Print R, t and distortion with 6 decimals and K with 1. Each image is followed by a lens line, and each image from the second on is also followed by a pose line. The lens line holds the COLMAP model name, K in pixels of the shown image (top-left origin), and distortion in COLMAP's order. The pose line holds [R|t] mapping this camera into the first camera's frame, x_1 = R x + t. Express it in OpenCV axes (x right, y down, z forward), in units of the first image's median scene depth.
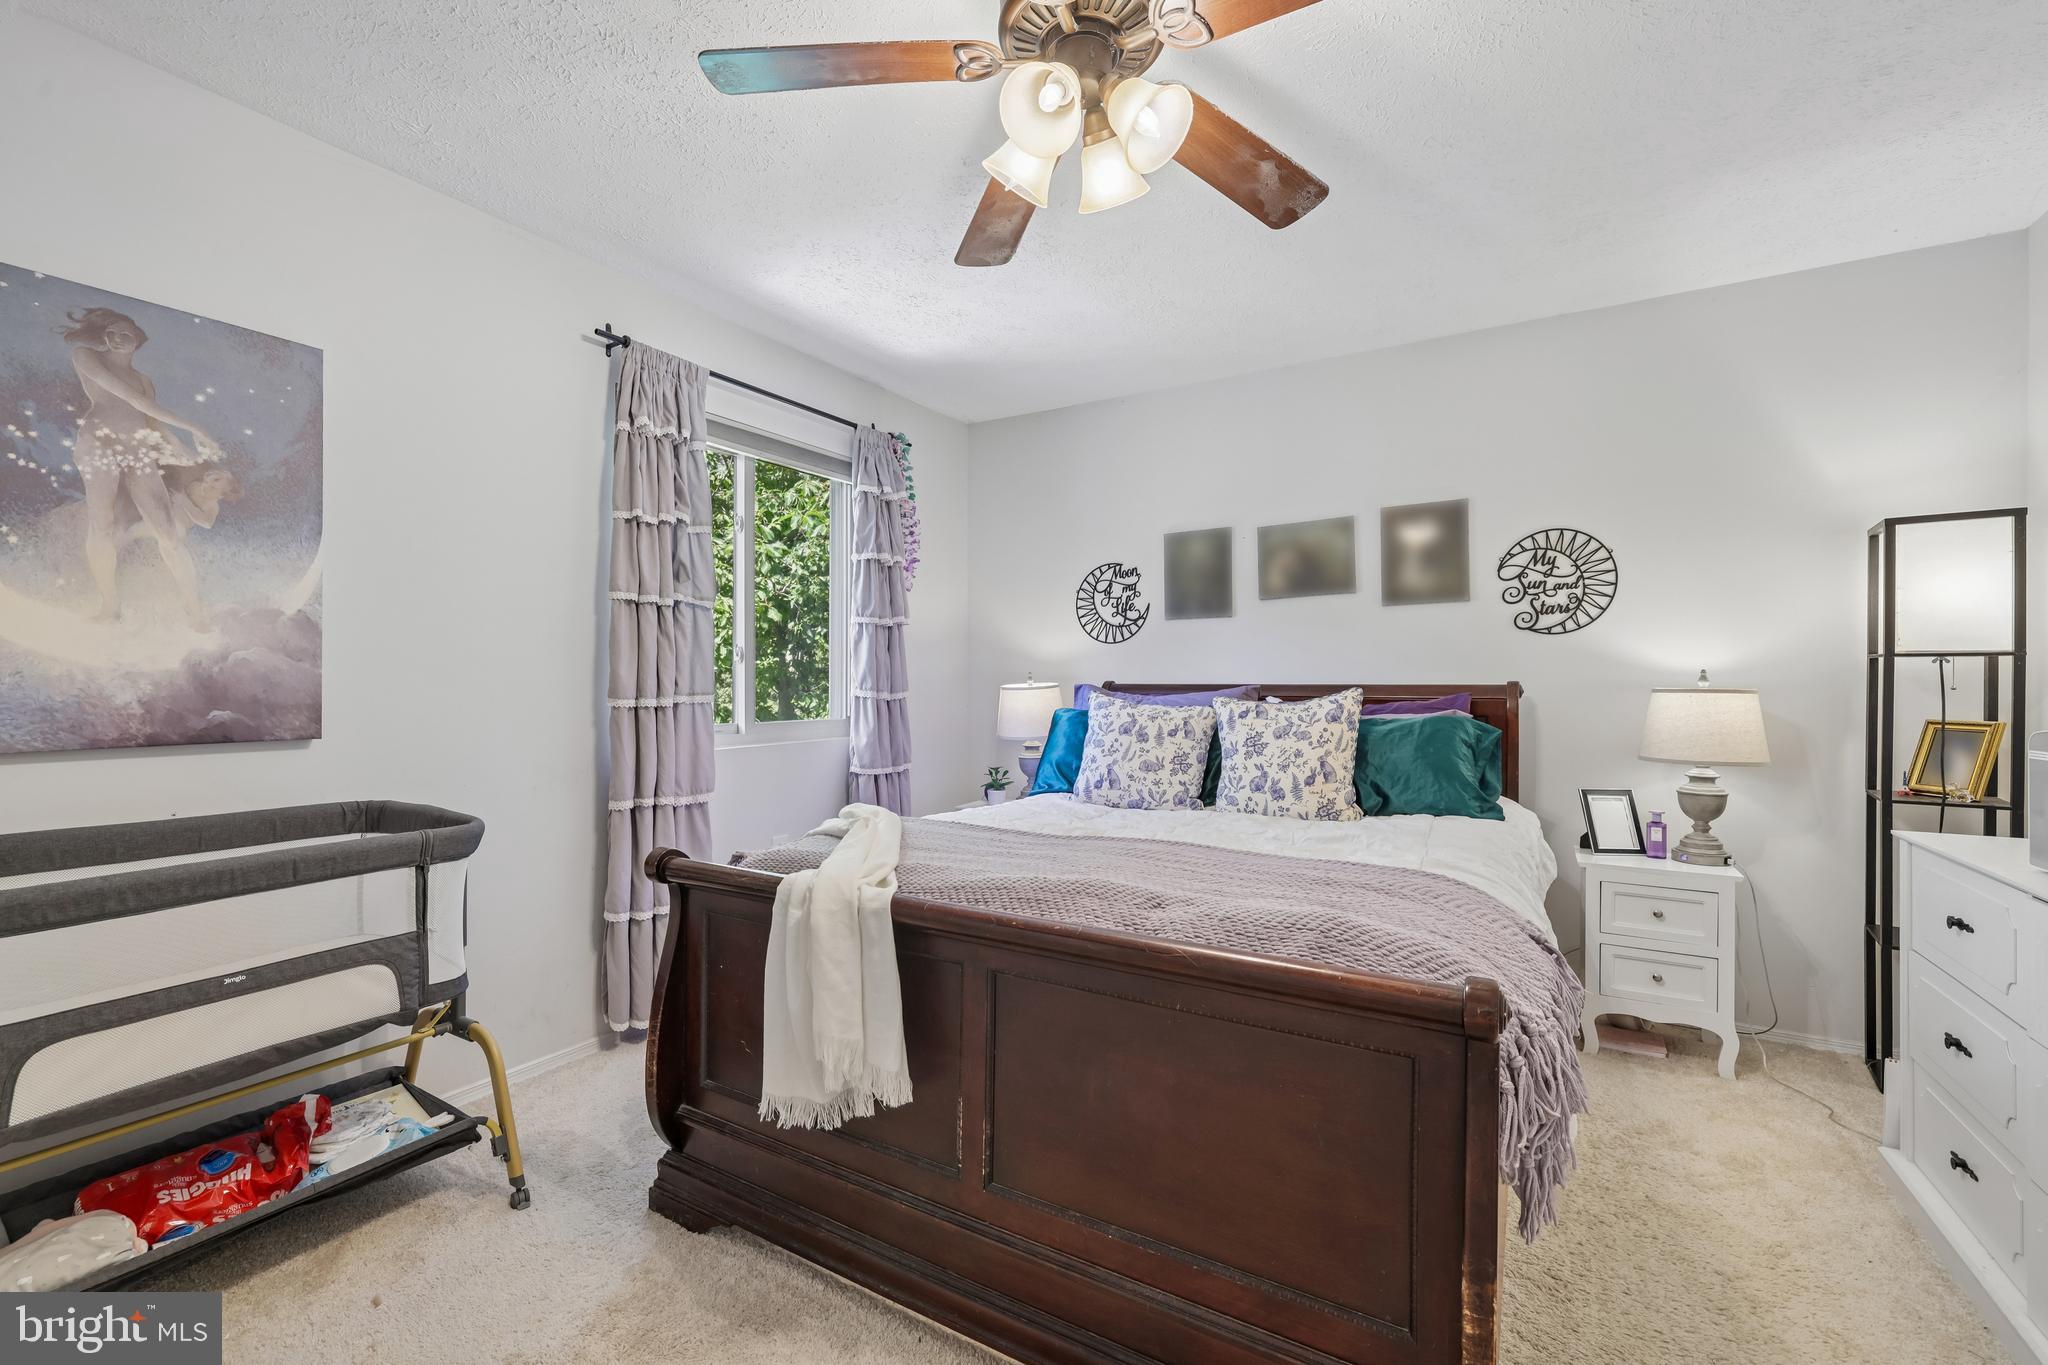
lens RADIAL K [[859.0, 0, 1017.9], [0, 859.0, 684.0], [0, 0, 1]] dist [-0.001813, -0.000323]
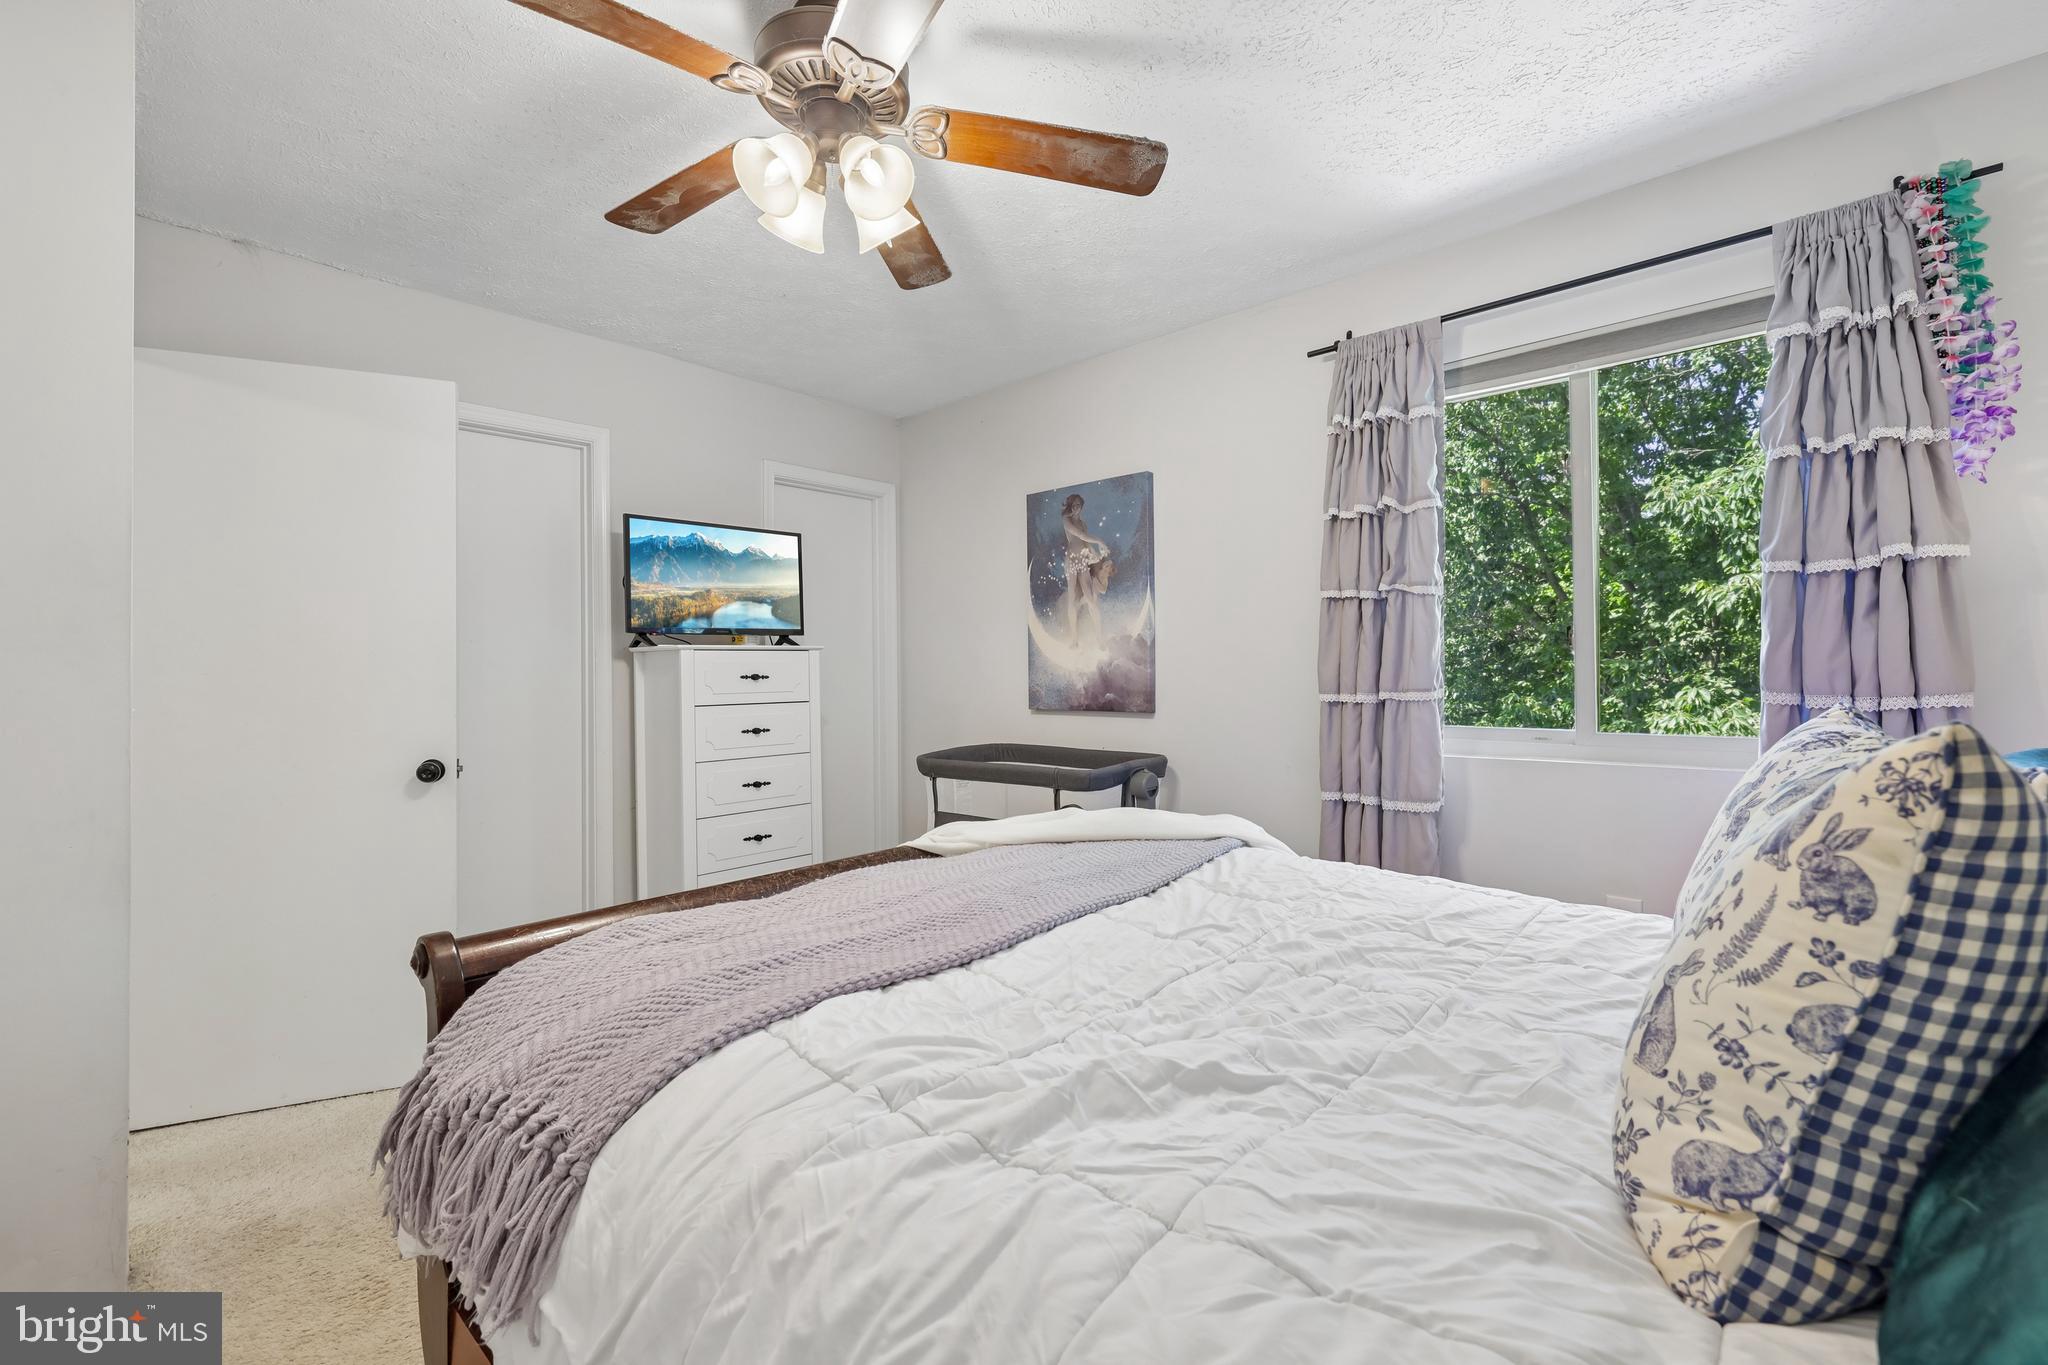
lens RADIAL K [[859.0, 0, 1016.3], [0, 859.0, 678.4], [0, 0, 1]] dist [-0.001813, -0.000323]
pose [[-0.193965, 0.004404, -0.980999, 0.898351], [0.002018, 0.999990, 0.004090, -0.008504], [0.981006, -0.001186, -0.193972, 1.174020]]
